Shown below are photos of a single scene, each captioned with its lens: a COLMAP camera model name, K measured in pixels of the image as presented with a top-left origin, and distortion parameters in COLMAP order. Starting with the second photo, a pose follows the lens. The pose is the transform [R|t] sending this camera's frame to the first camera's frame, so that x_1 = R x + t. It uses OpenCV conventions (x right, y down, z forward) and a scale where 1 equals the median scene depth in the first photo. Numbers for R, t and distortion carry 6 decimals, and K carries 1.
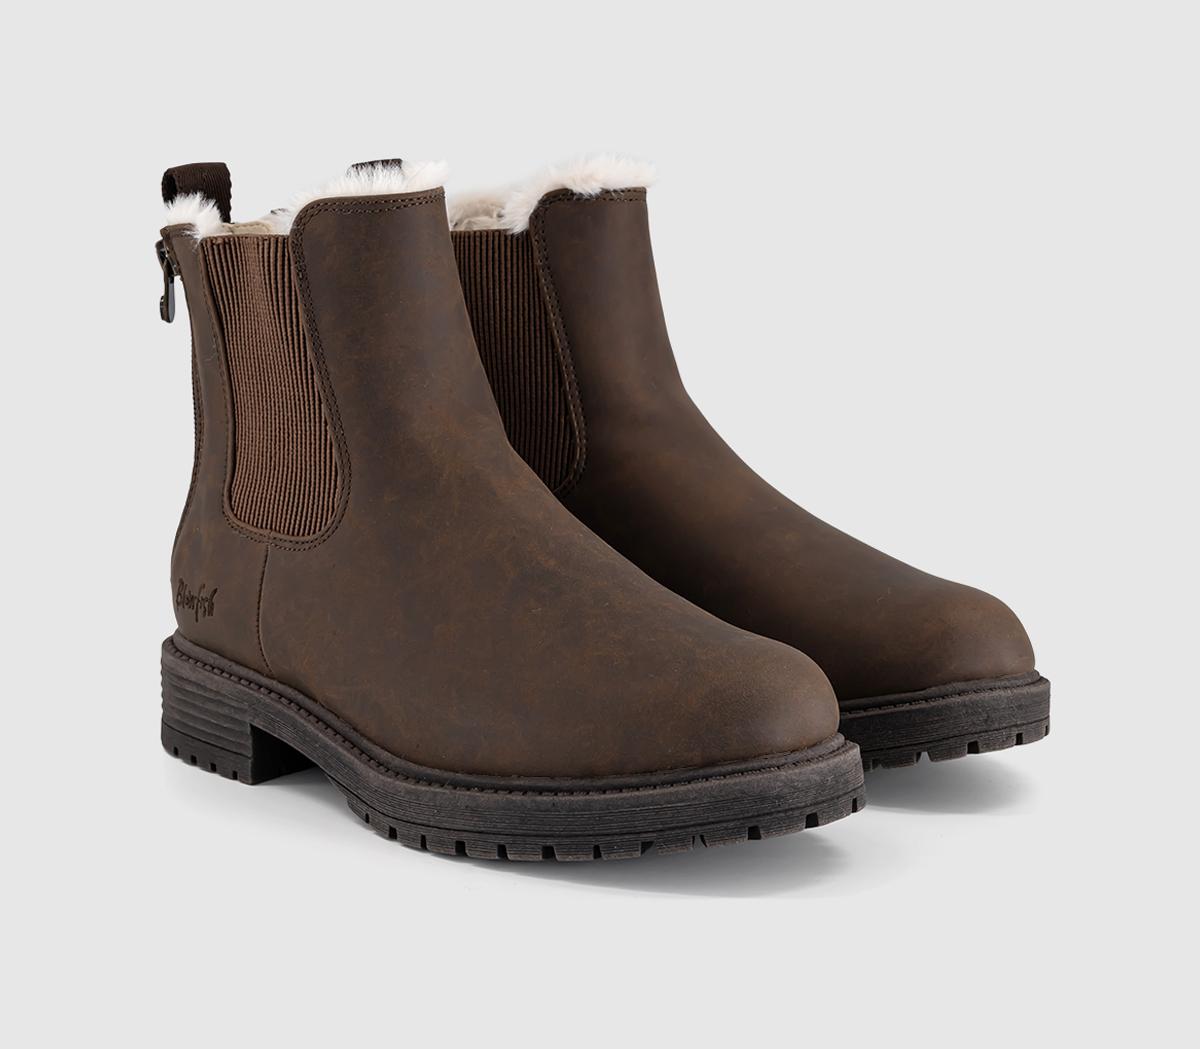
lens RADIAL K [[1685.4, 0, 600.6], [0, 1685.4, 521.4], [0, 0, 1]] dist [-0.005909, 0.000000]
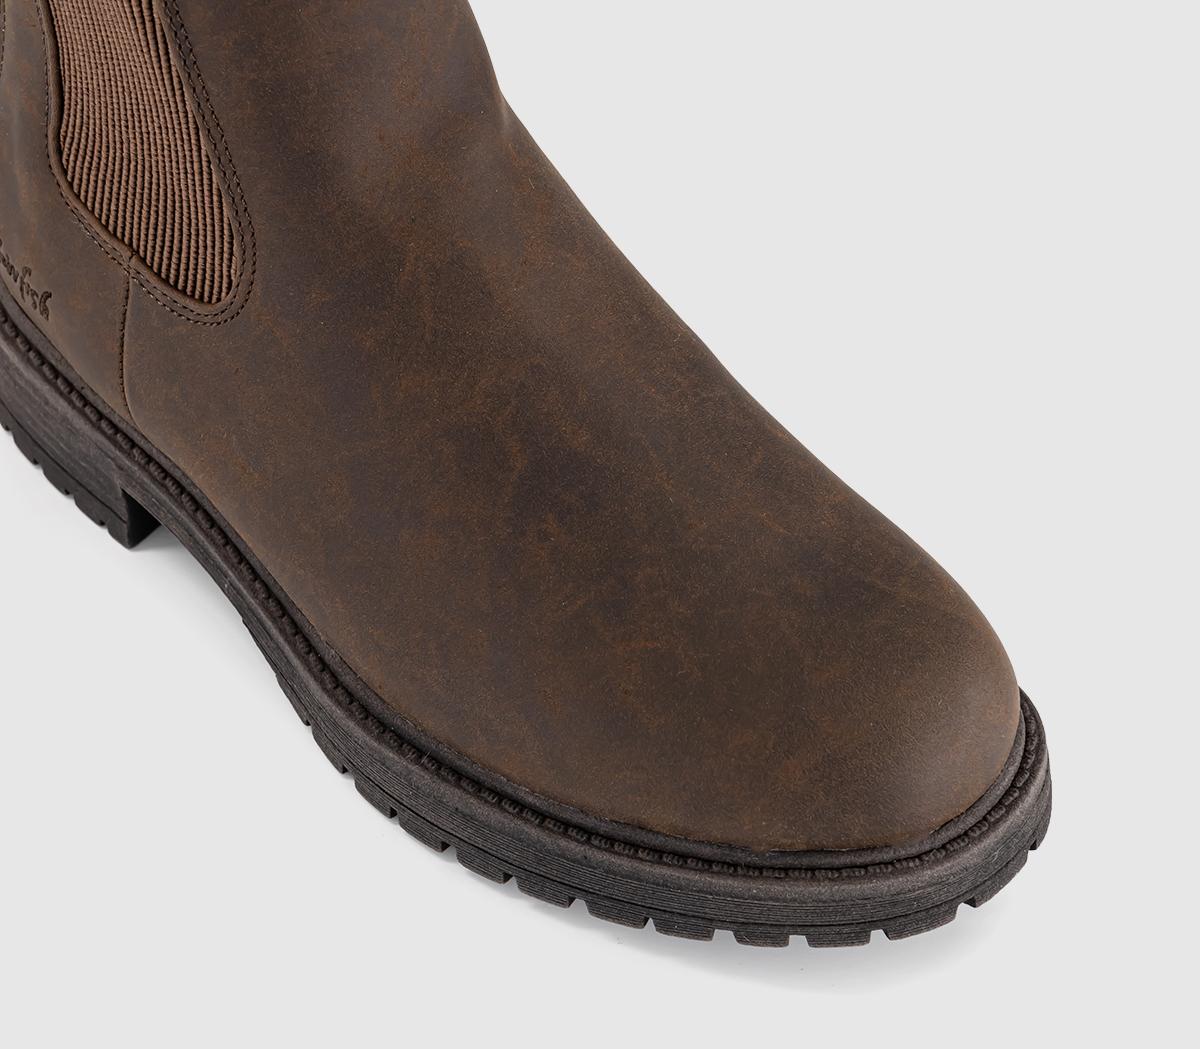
lens RADIAL K [[2700.8, 0, 599.9], [0, 2700.8, 524.5], [0, 0, 1]] dist [-0.045448, 0.000000]
pose [[0.999617, 0.009593, -0.025966, 0.003819], [0.002975, 0.895377, 0.445299, -0.376923], [0.027521, -0.445206, 0.895005, 0.079171]]
